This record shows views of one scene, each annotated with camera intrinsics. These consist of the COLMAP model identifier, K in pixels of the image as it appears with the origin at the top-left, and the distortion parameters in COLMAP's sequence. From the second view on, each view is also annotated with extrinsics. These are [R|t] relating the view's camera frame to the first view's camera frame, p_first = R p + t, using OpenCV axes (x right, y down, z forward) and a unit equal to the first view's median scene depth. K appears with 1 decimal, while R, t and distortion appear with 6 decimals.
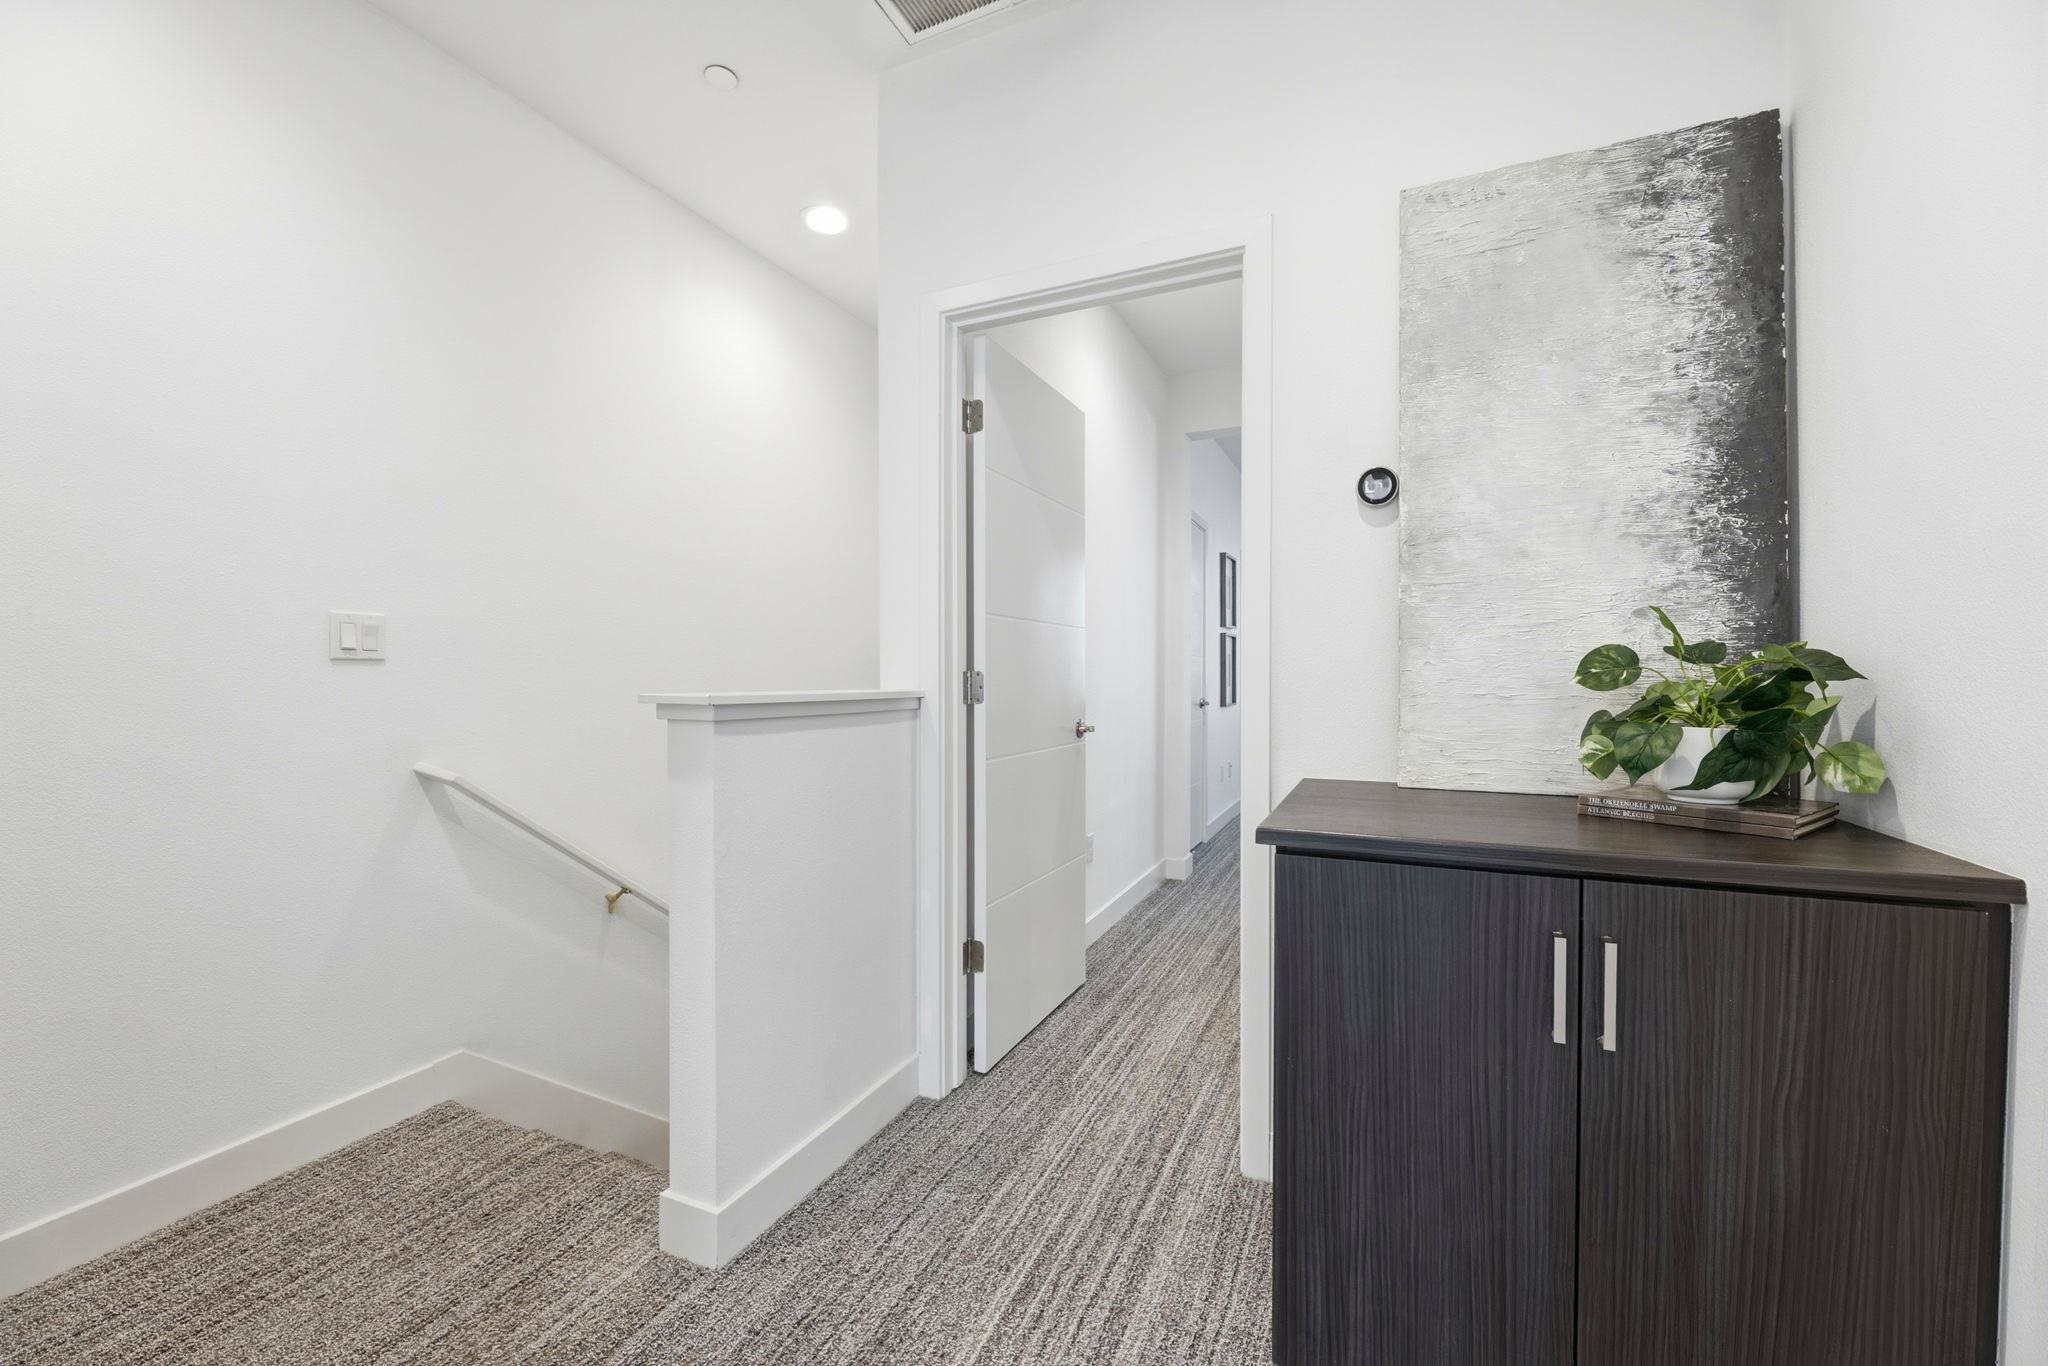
lens RADIAL K [[825.5, 0, 1031.3], [0, 825.5, 684.2], [0, 0, 1]] dist [-0.006908, -0.000573]
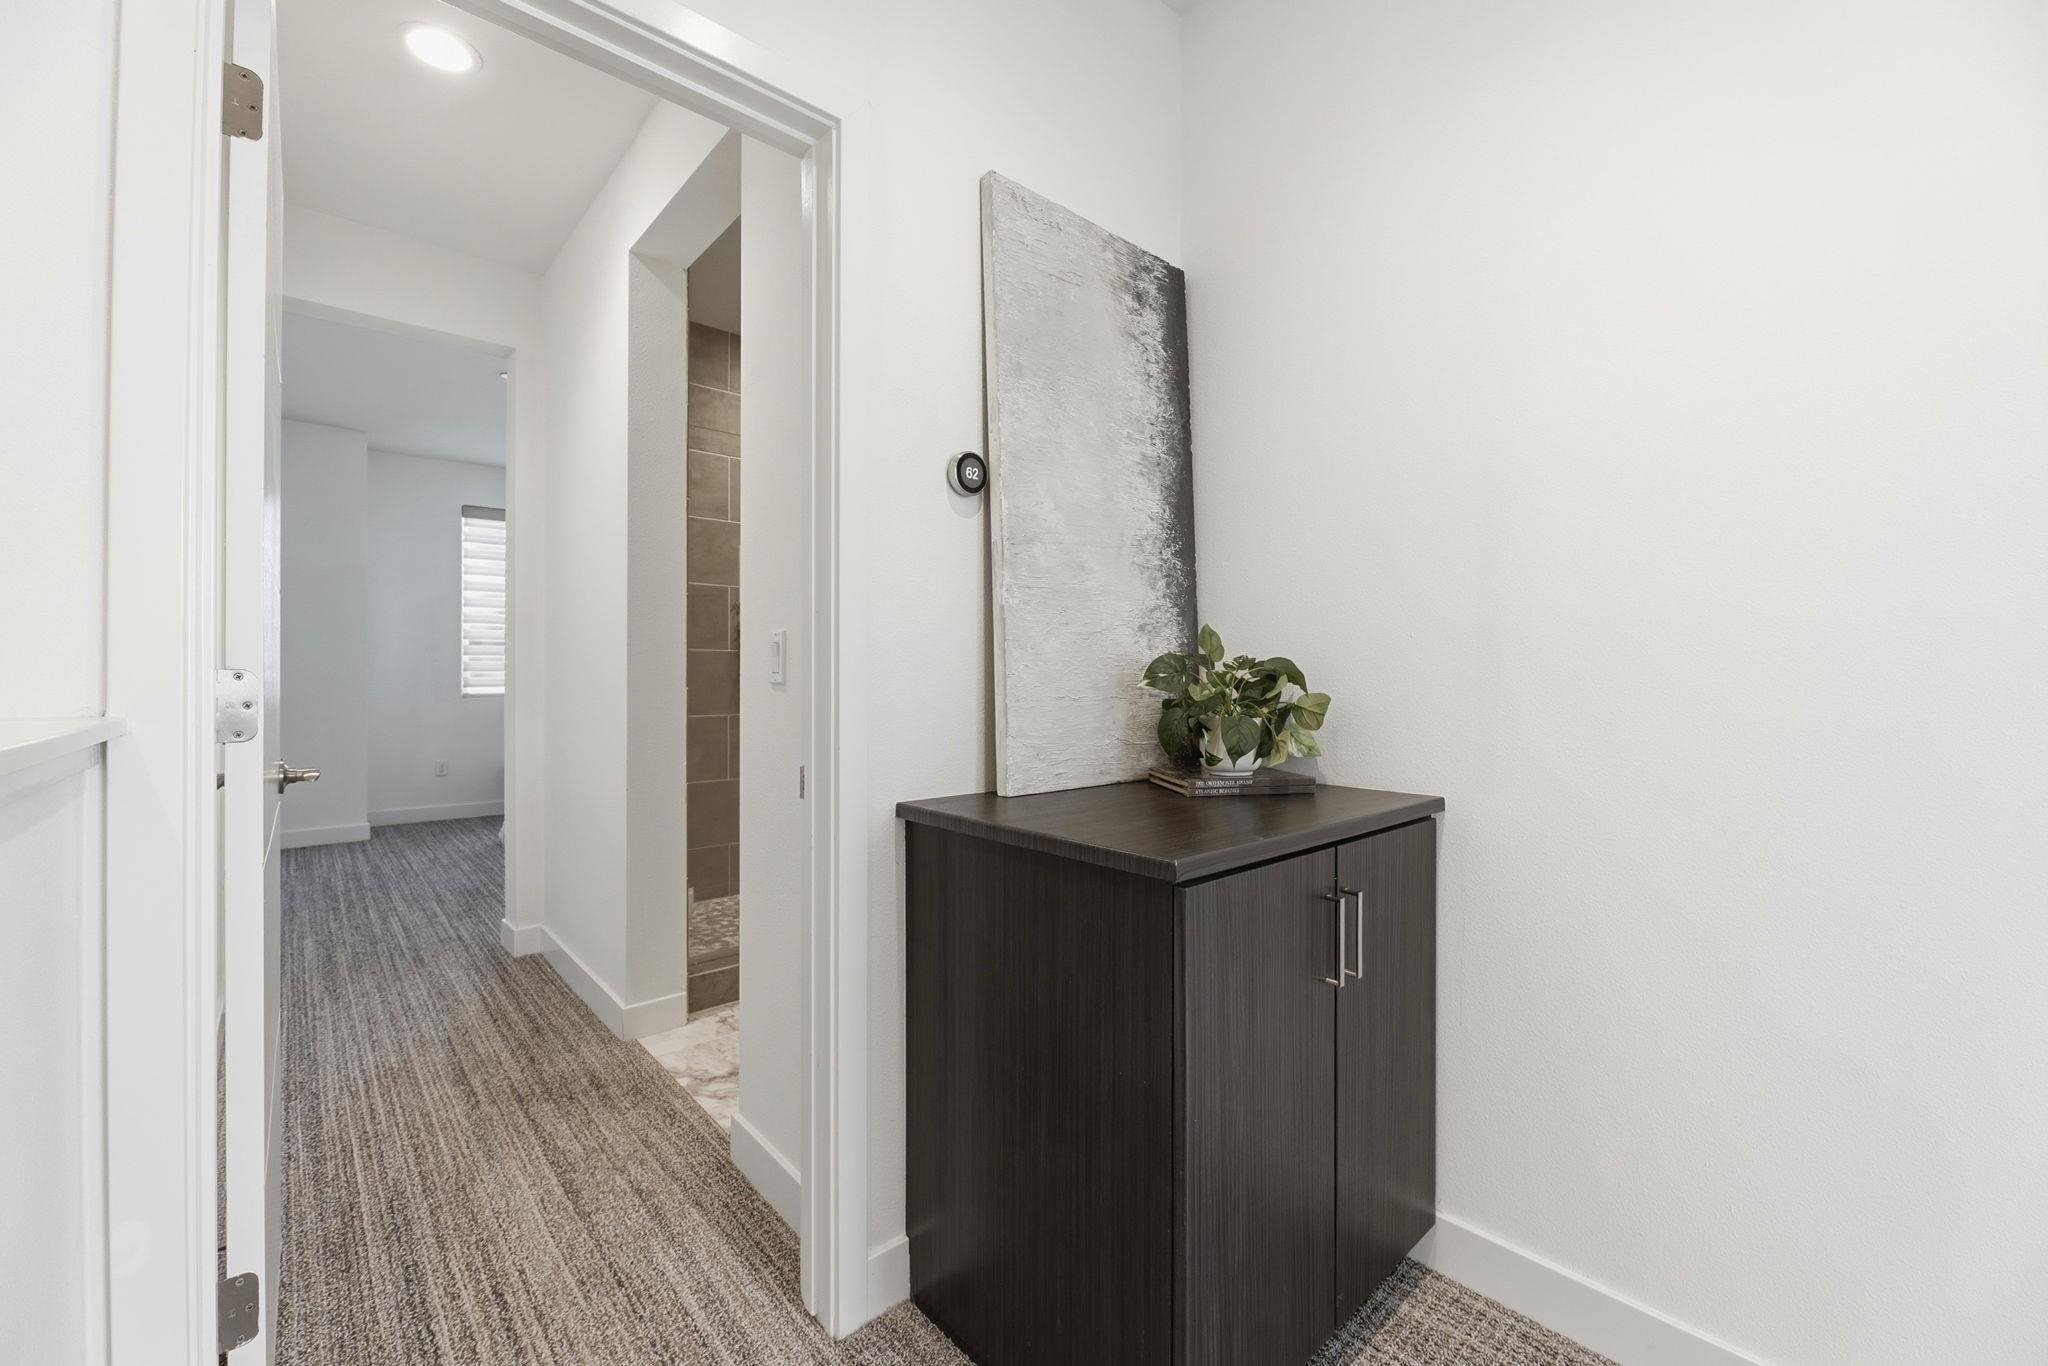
lens RADIAL K [[825.5, 0, 1028.9], [0, 825.5, 673.2], [0, 0, 1]] dist [-0.006908, -0.000573]
pose [[0.401770, 0.005084, 0.915727, -0.457423], [0.007742, 0.999930, -0.008948, -0.009477], [-0.915708, 0.010685, 0.401702, 0.660732]]
